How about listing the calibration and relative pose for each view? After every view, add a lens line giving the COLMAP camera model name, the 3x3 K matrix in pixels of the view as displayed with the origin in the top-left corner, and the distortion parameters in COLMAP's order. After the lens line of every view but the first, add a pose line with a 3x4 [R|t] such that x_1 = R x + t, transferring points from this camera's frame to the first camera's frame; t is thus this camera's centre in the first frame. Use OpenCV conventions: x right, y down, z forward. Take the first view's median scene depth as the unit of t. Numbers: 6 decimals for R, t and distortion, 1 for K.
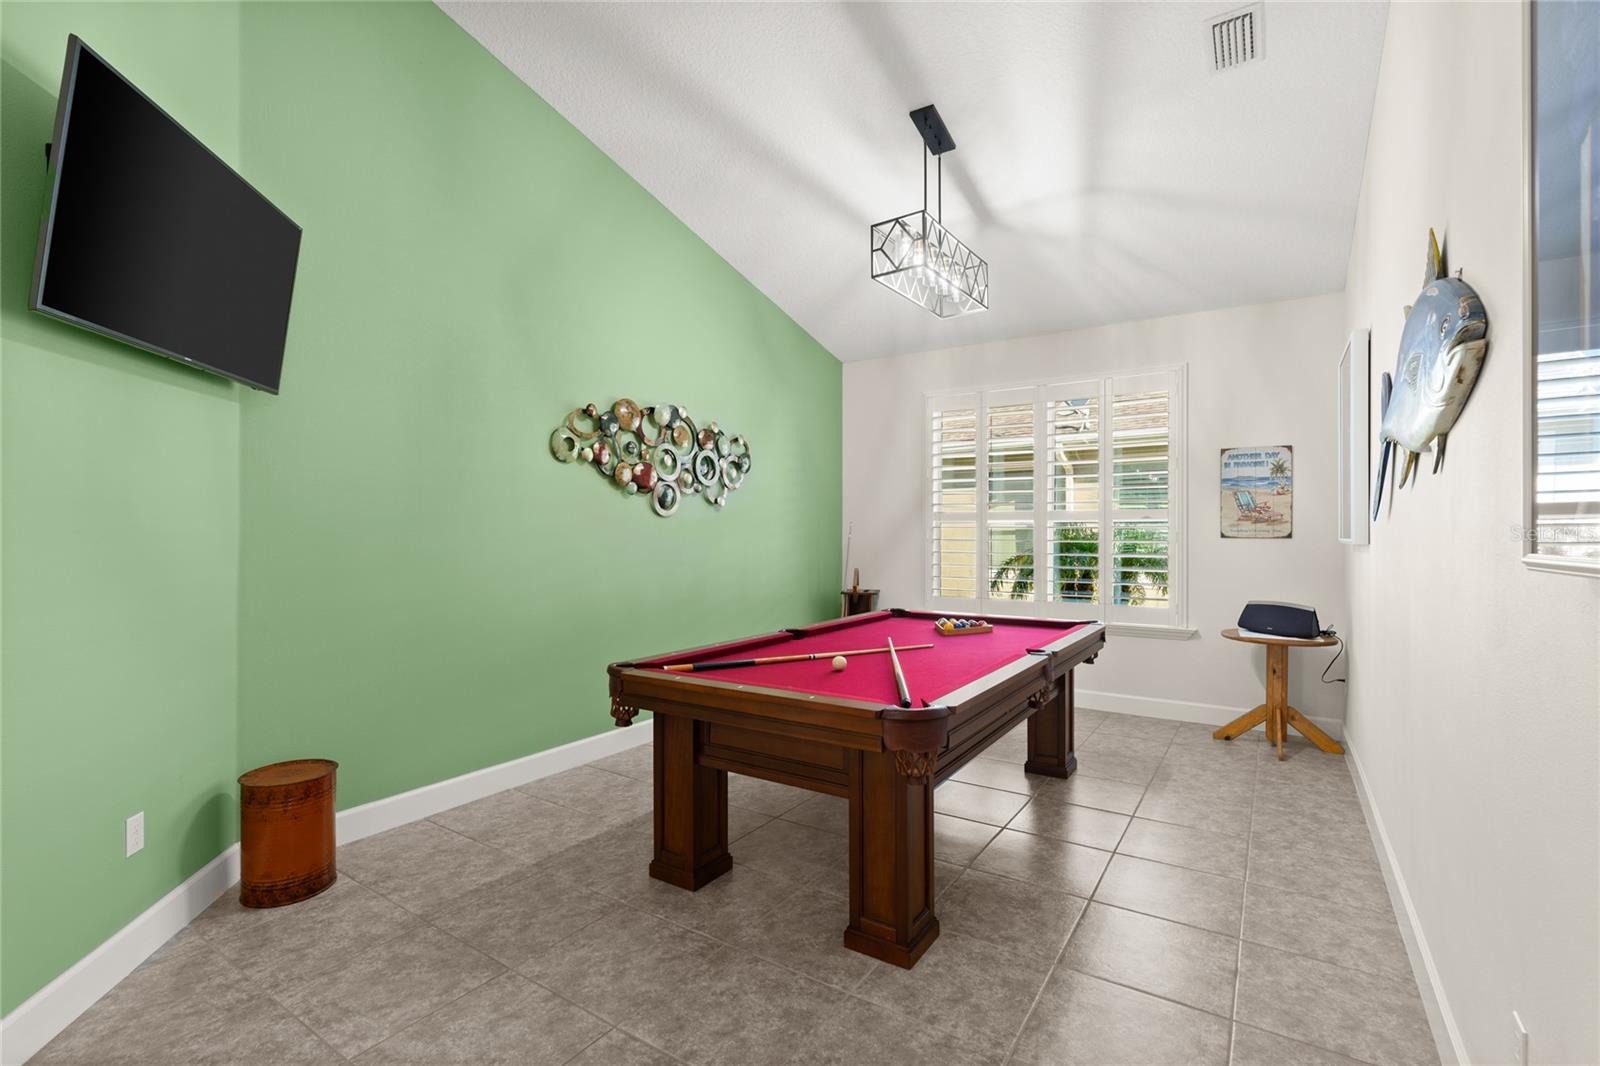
lens RADIAL K [[725.1, 0, 794.1], [0, 725.1, 530.7], [0, 0, 1]] dist [-0.007968, 0.003306]
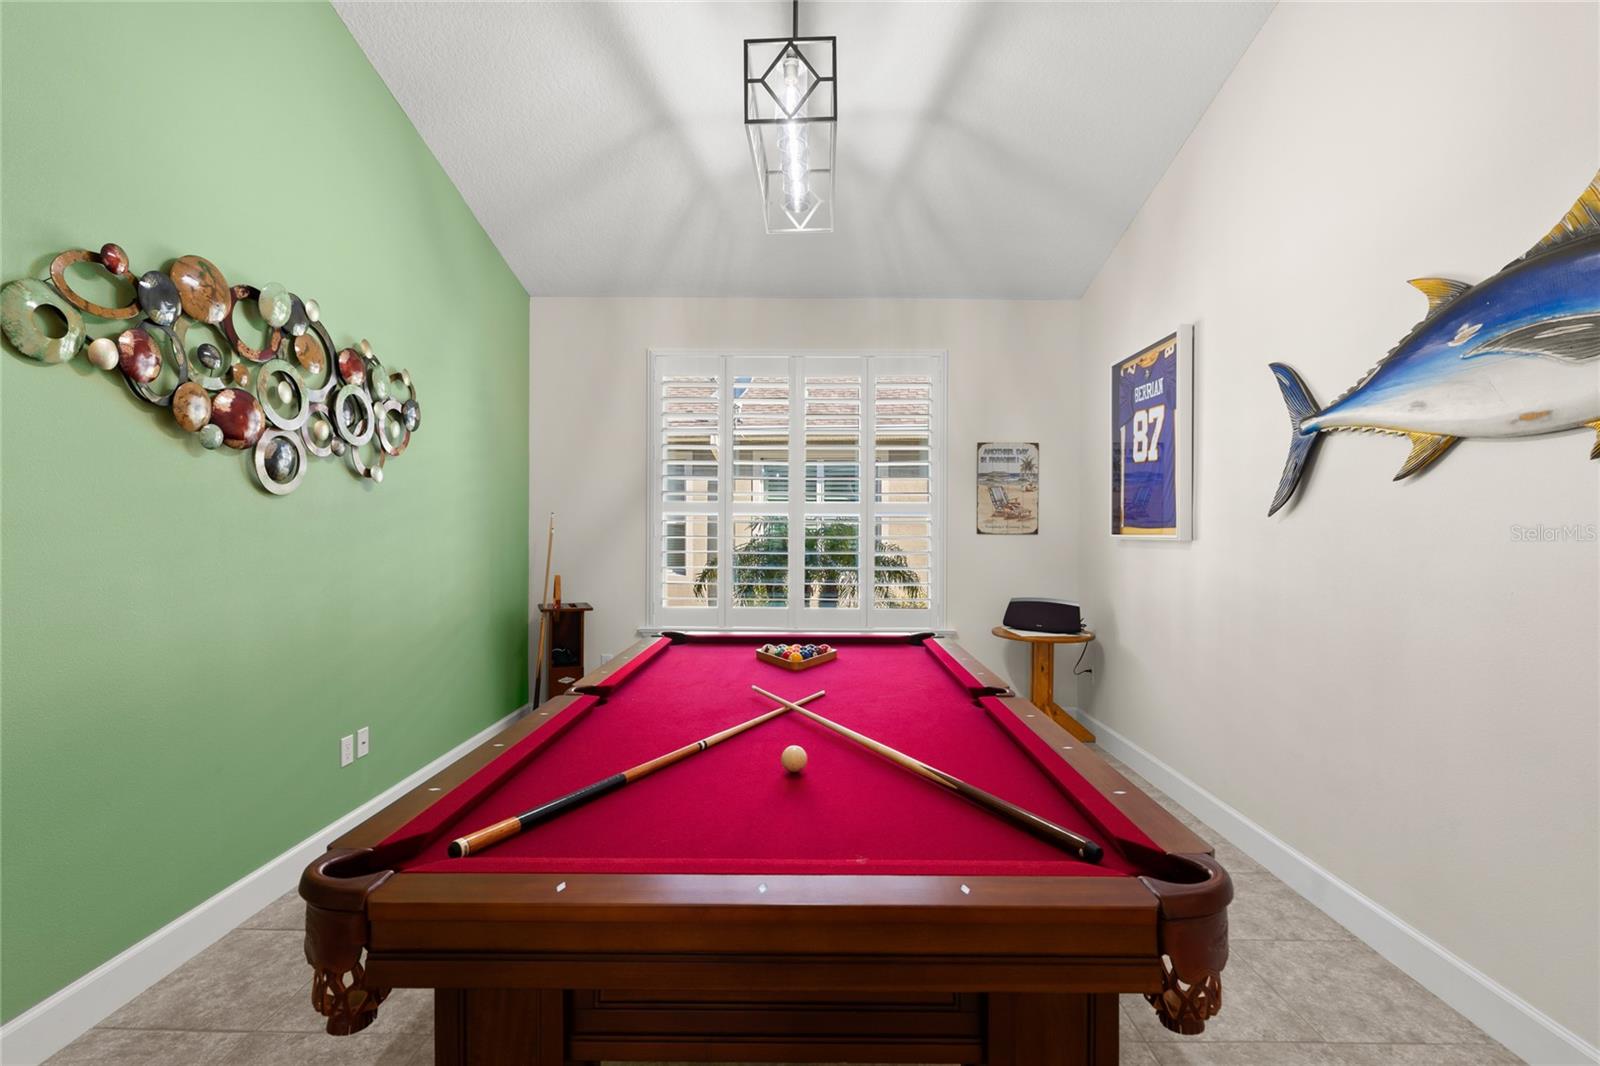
lens RADIAL K [[725.1, 0, 801.6], [0, 725.1, 532.9], [0, 0, 1]] dist [-0.007968, 0.003306]
pose [[0.835776, 0.000760, 0.549070, -0.147566], [-0.004686, 0.999973, 0.005748, 0.003694], [-0.549051, -0.007376, 0.835757, 0.330256]]
